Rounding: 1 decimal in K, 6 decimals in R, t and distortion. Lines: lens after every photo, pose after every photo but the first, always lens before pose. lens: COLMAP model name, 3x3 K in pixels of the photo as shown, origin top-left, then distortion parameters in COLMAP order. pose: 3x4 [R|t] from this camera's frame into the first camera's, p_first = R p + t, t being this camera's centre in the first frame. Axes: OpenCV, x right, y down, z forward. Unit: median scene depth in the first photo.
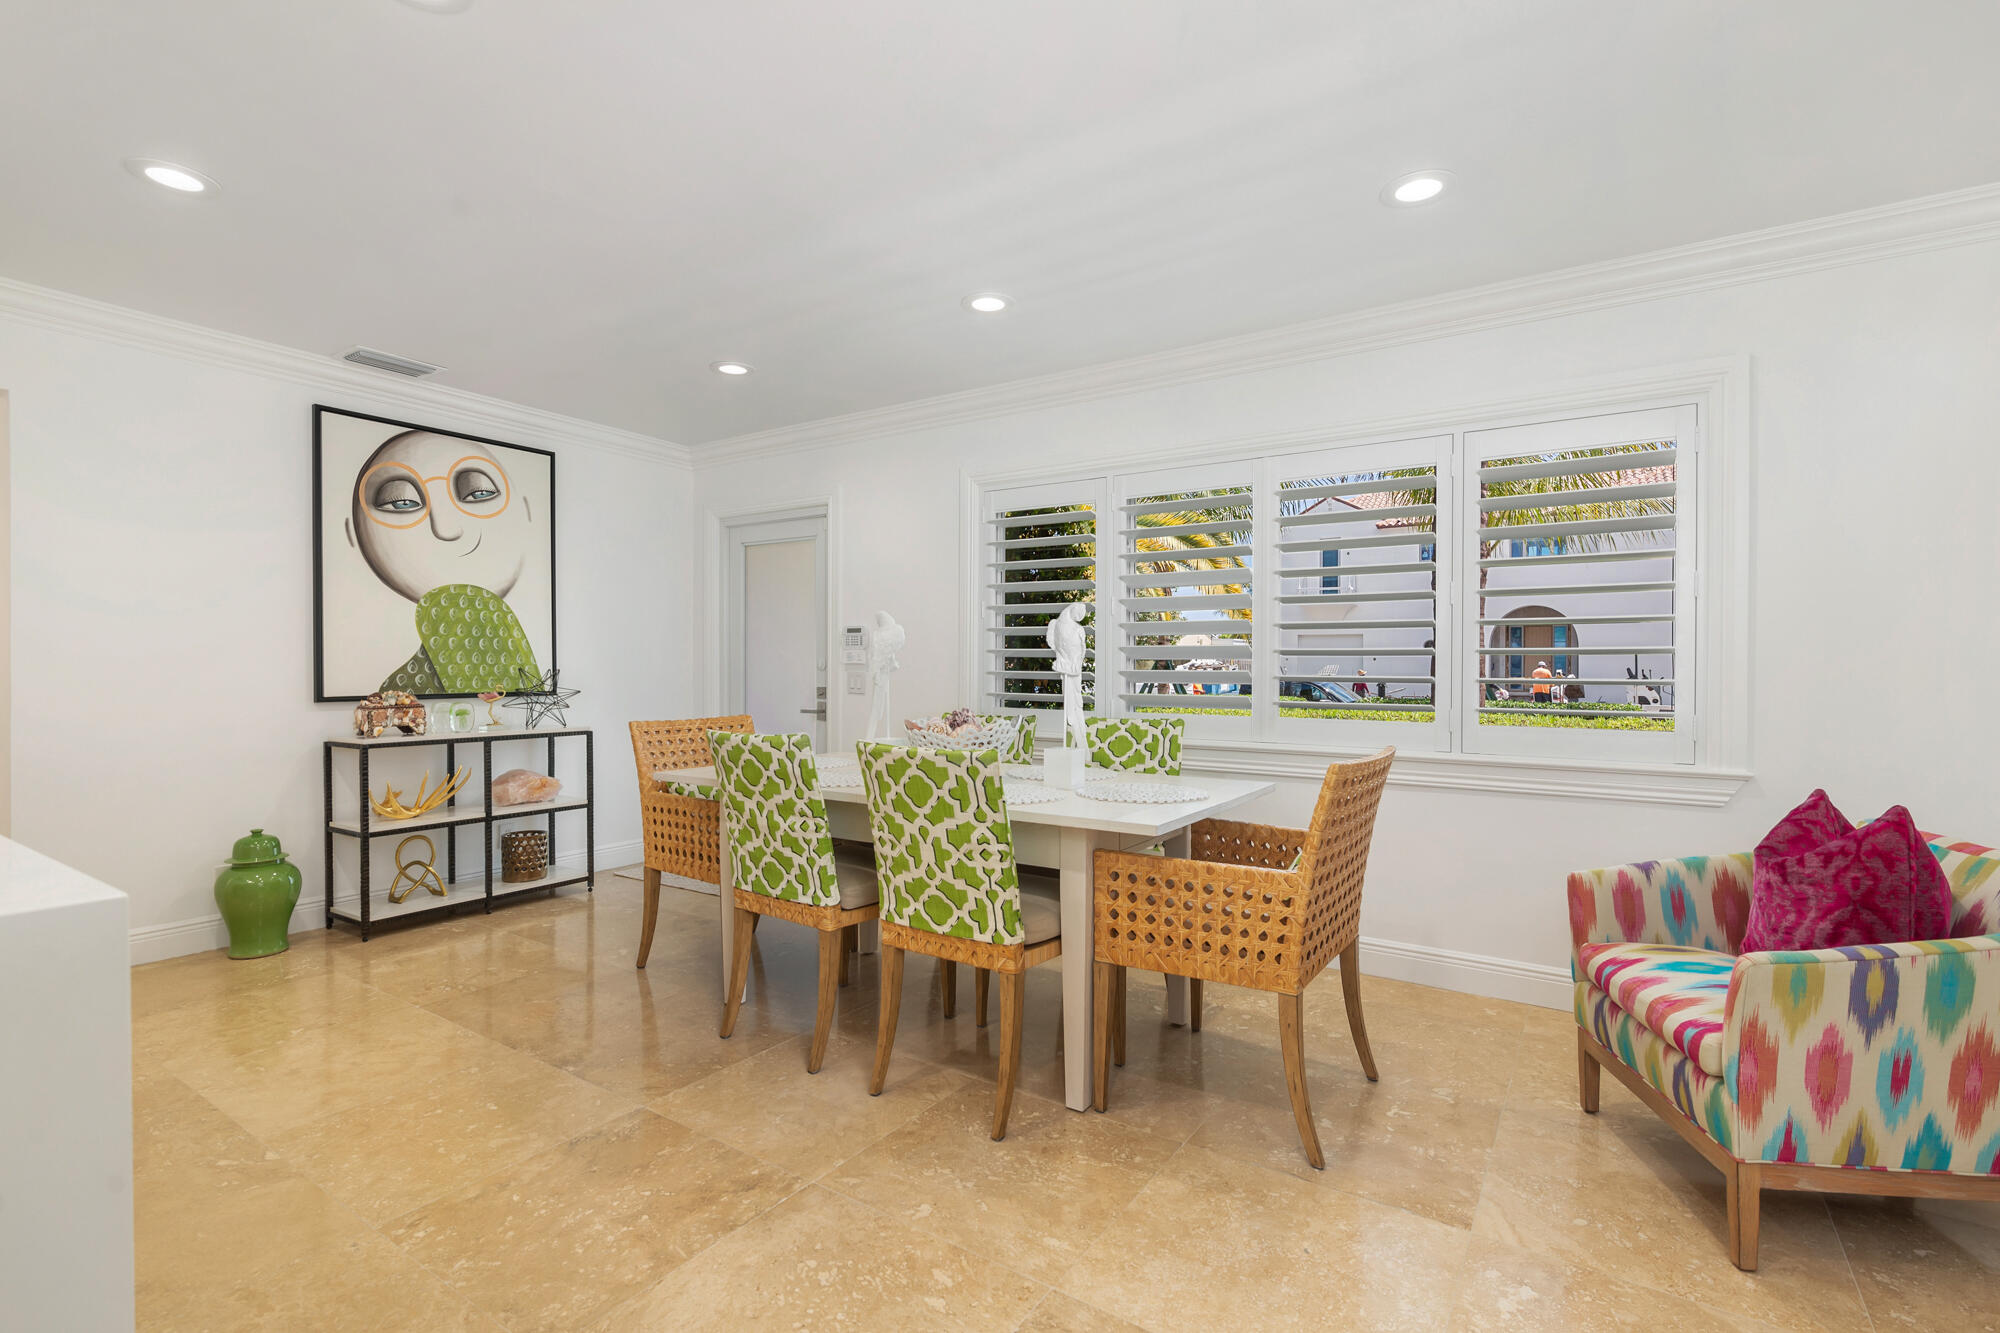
lens RADIAL K [[912.4, 0, 1015.4], [0, 912.4, 671.4], [0, 0, 1]] dist [-0.001421, -0.000927]
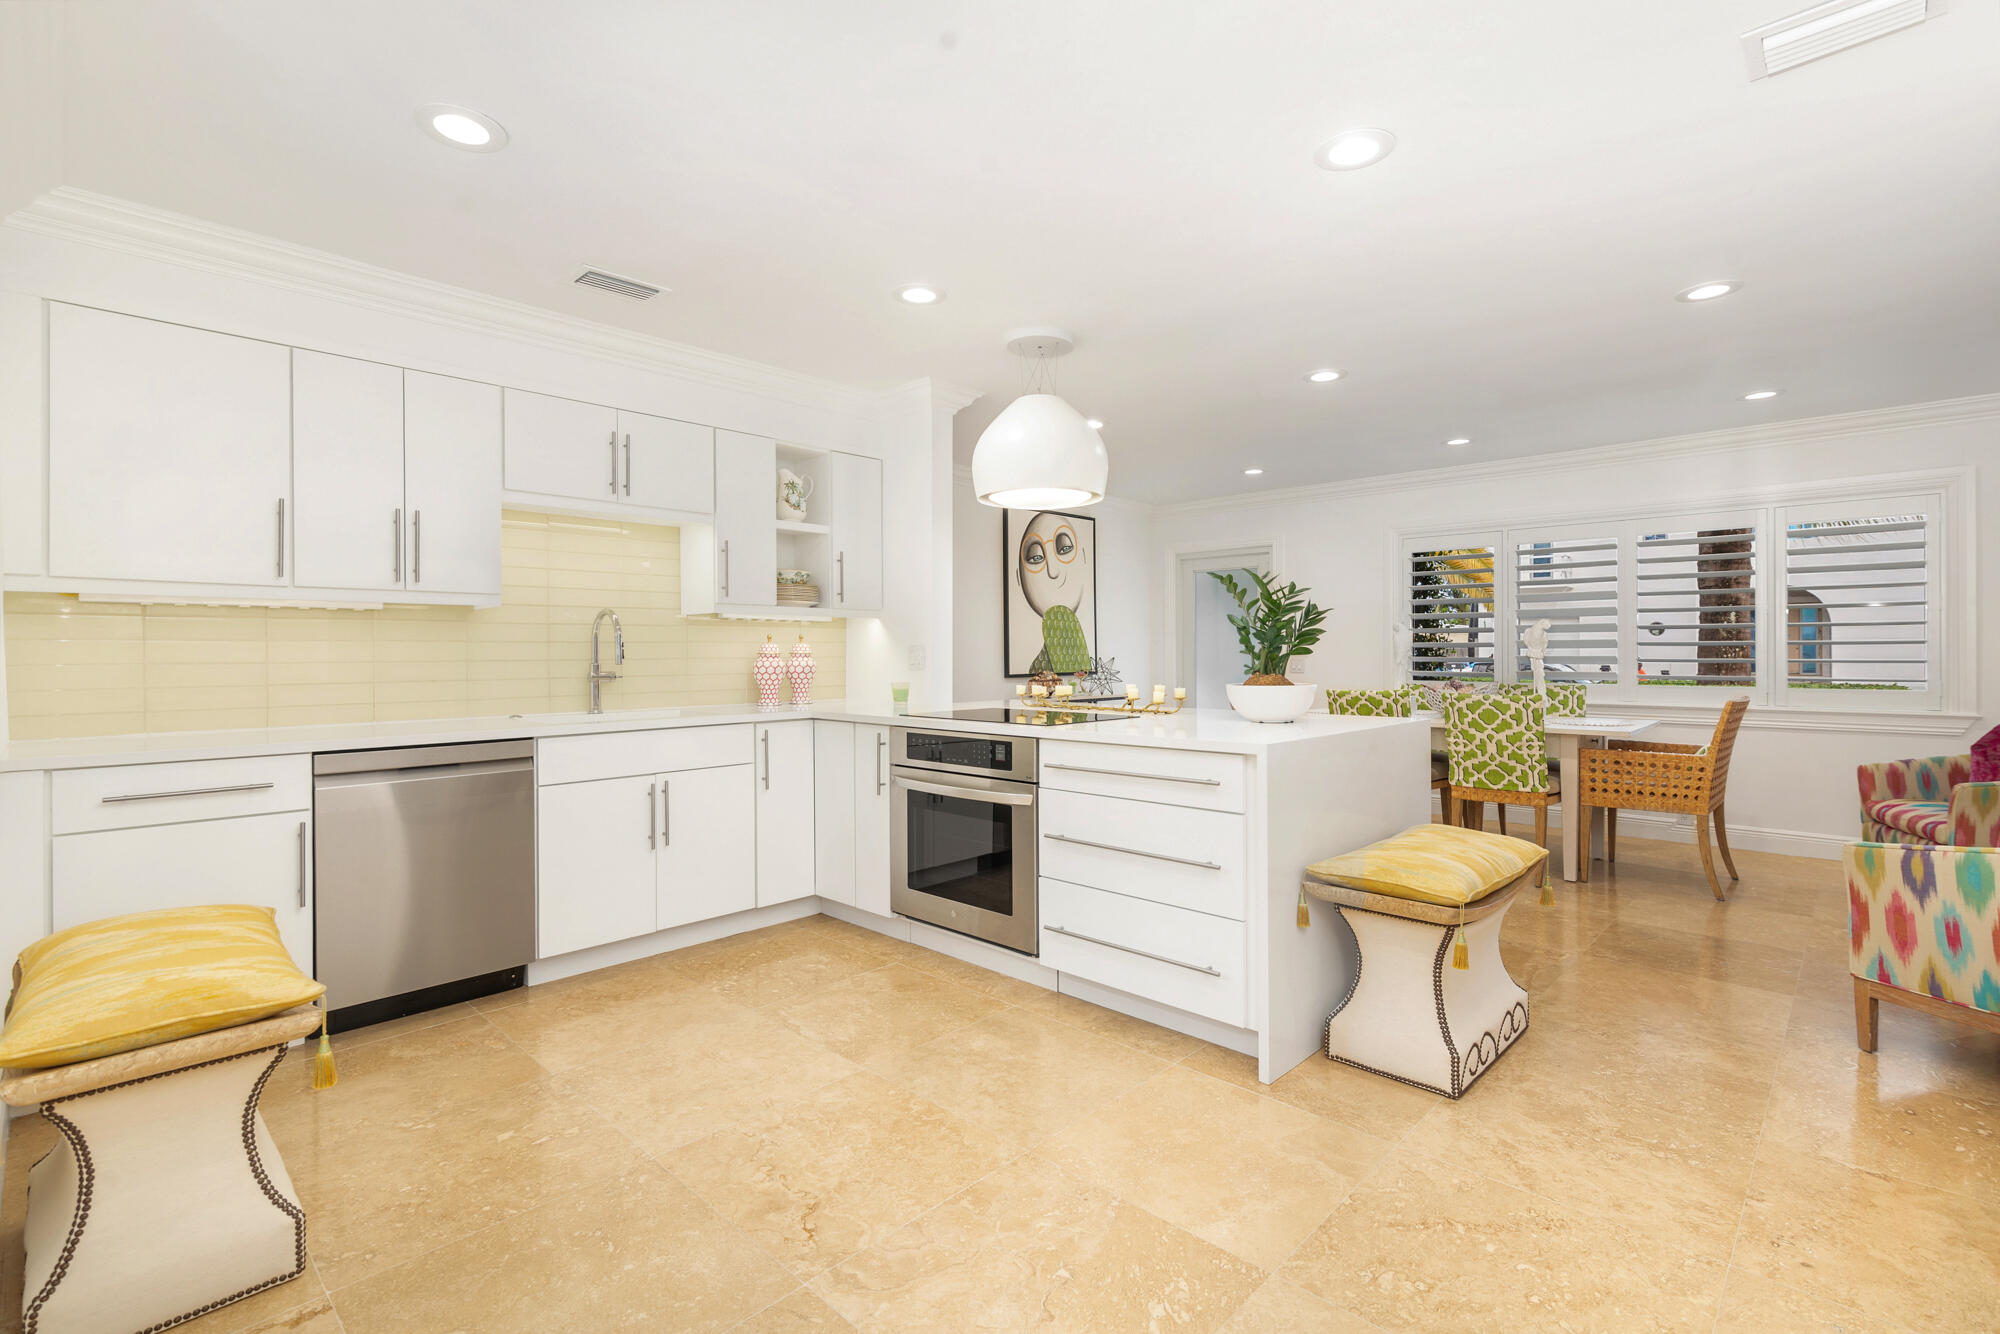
lens RADIAL K [[912.4, 0, 1010.0], [0, 912.4, 654.4], [0, 0, 1]] dist [-0.001421, -0.000927]
pose [[0.983935, -0.007257, -0.178379, -0.763634], [0.006583, 0.999969, -0.004375, -0.004190], [0.178405, 0.003131, 0.983952, -1.137421]]
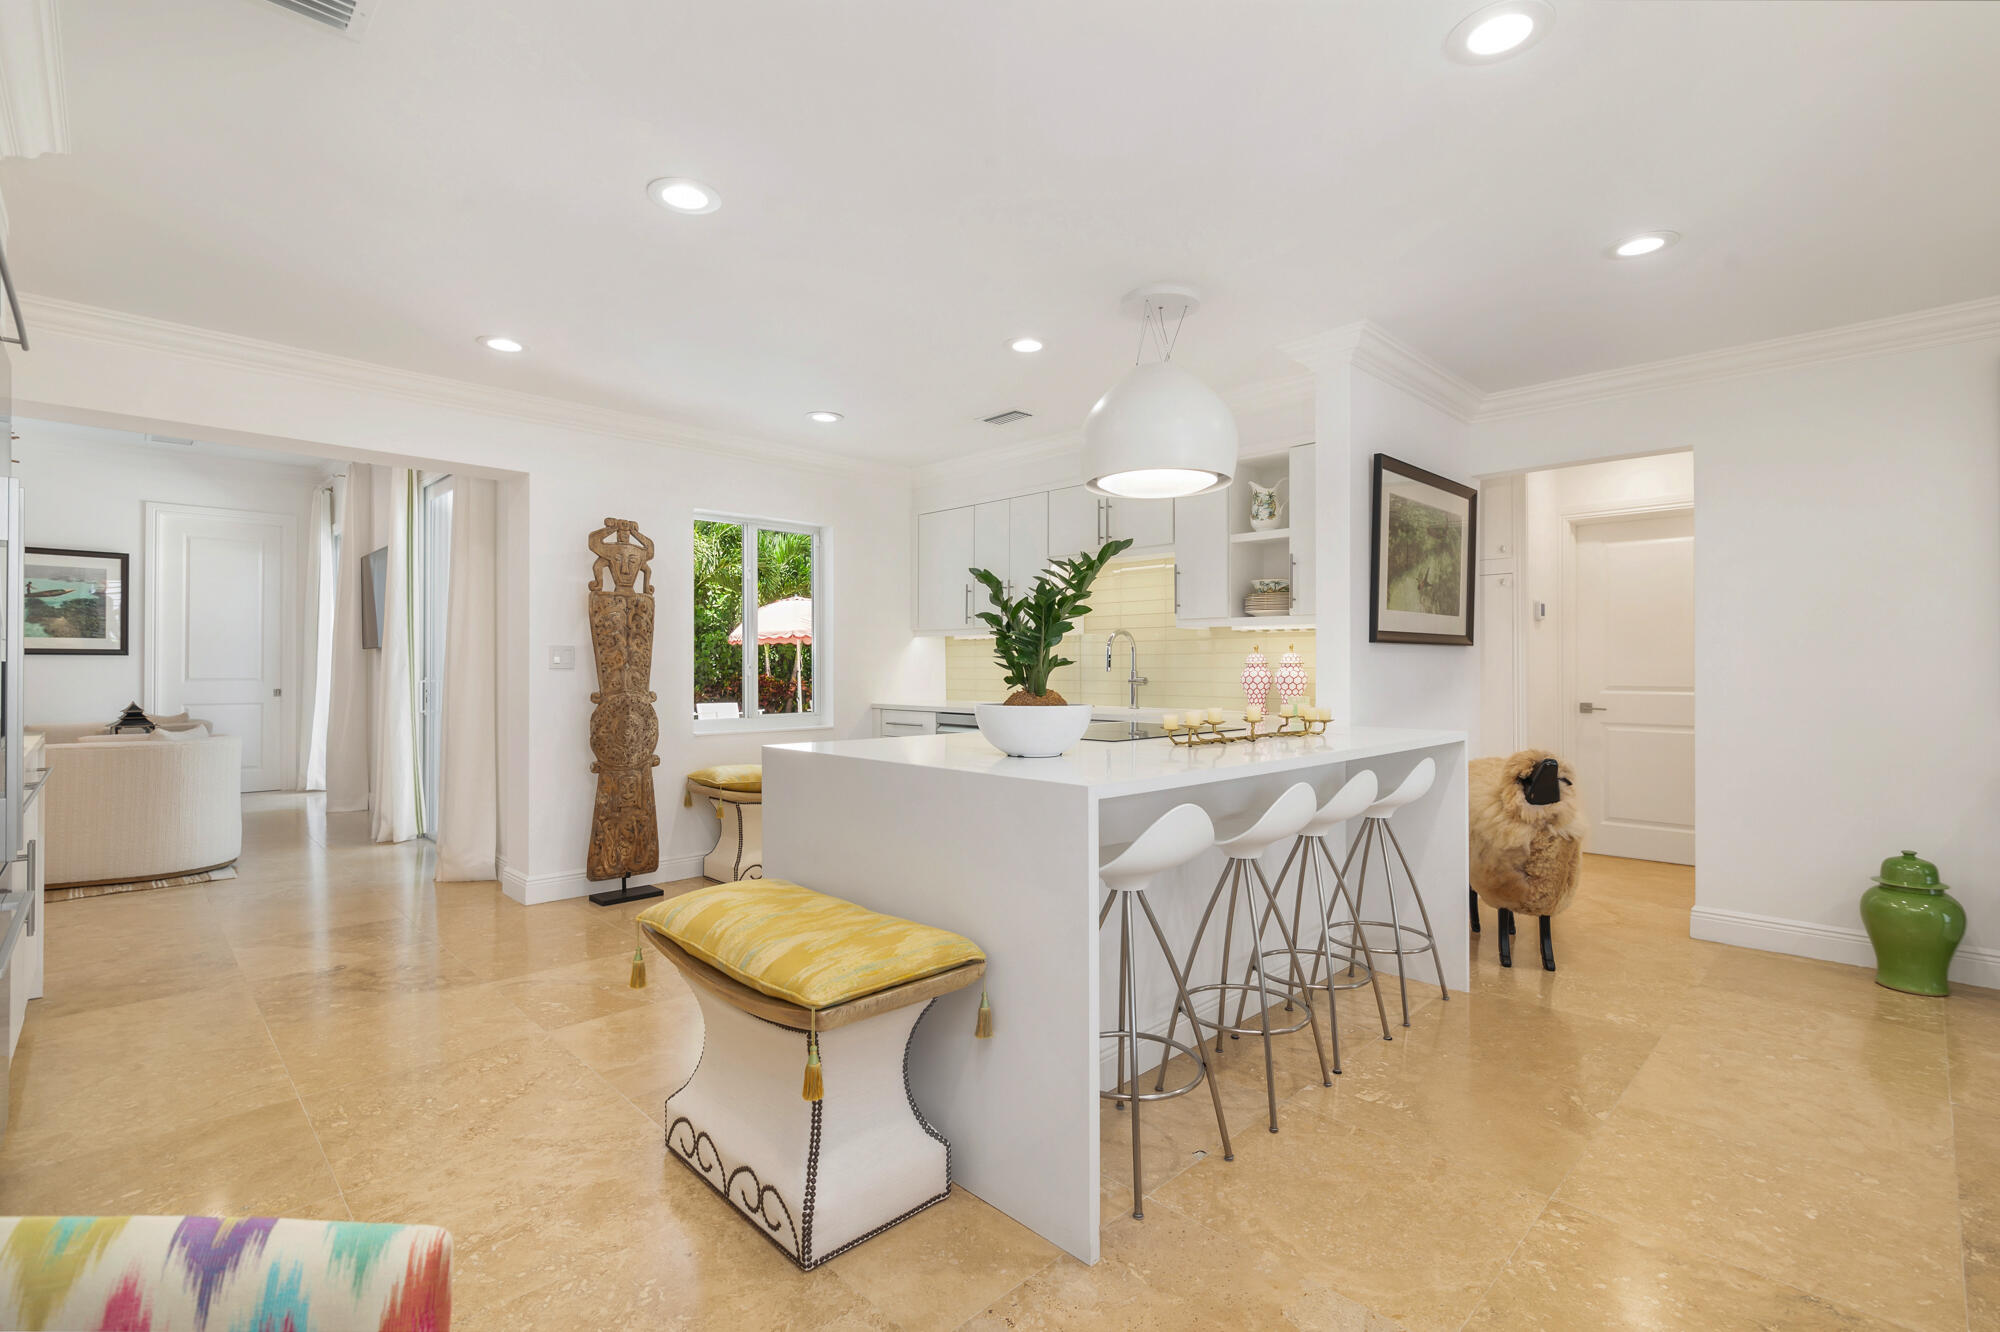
lens RADIAL K [[912.4, 0, 999.0], [0, 912.4, 656.2], [0, 0, 1]] dist [-0.001421, -0.000927]
pose [[-0.214534, -0.016728, -0.976573, 0.379134], [-0.008295, 0.999848, -0.015305, 0.001308], [0.976681, 0.004817, -0.214640, 0.470672]]
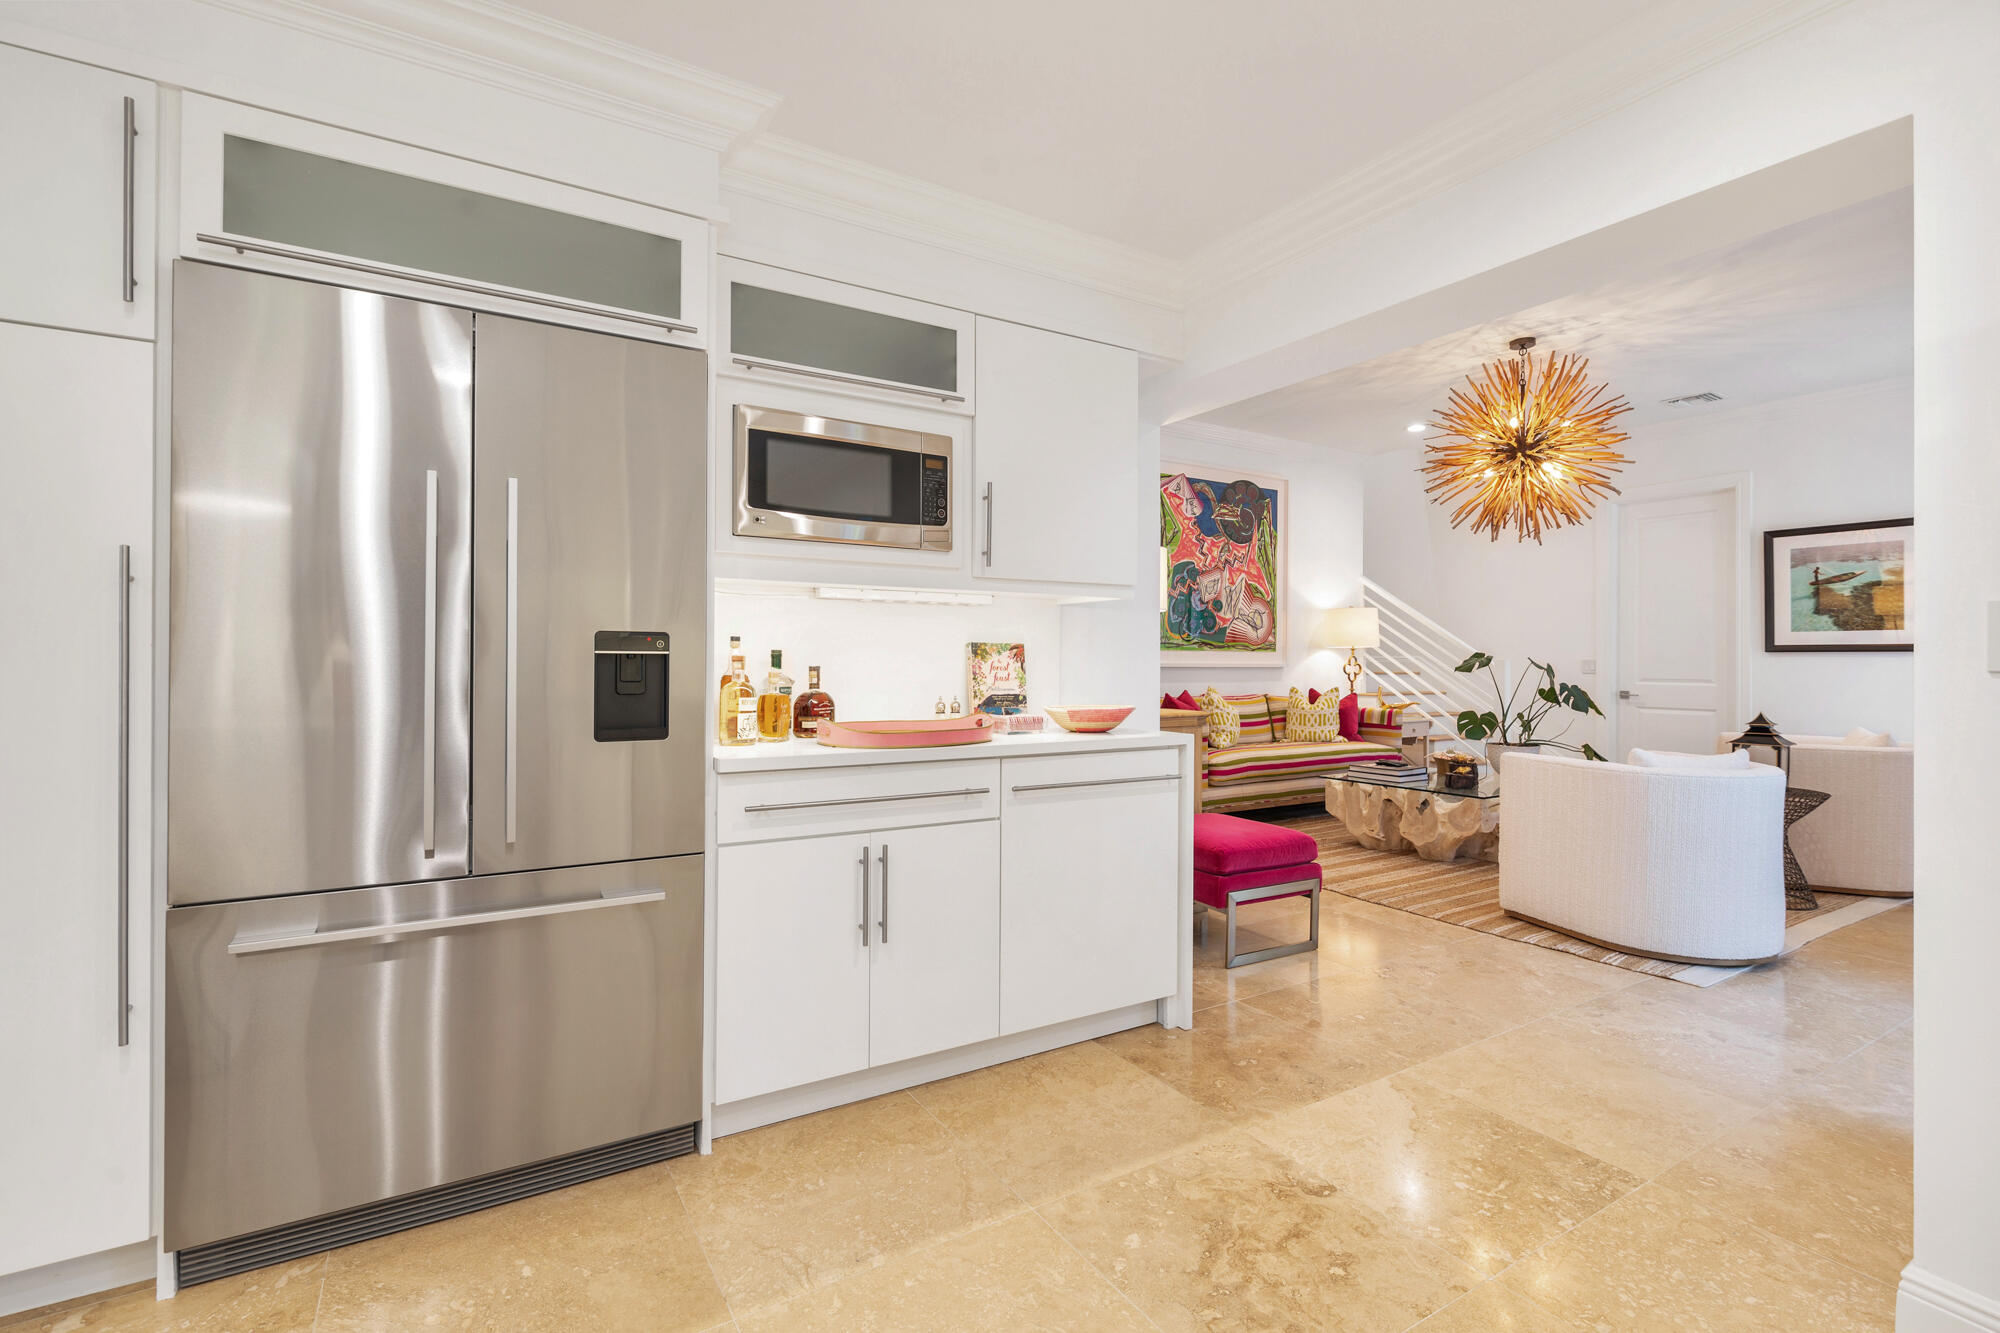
lens RADIAL K [[912.4, 0, 990.9], [0, 912.4, 662.5], [0, 0, 1]] dist [-0.001421, -0.000927]
pose [[-0.904417, -0.010772, 0.426514, -0.936138], [-0.007096, 0.999923, 0.010206, -0.003252], [-0.426591, 0.006204, -0.904423, -0.000782]]
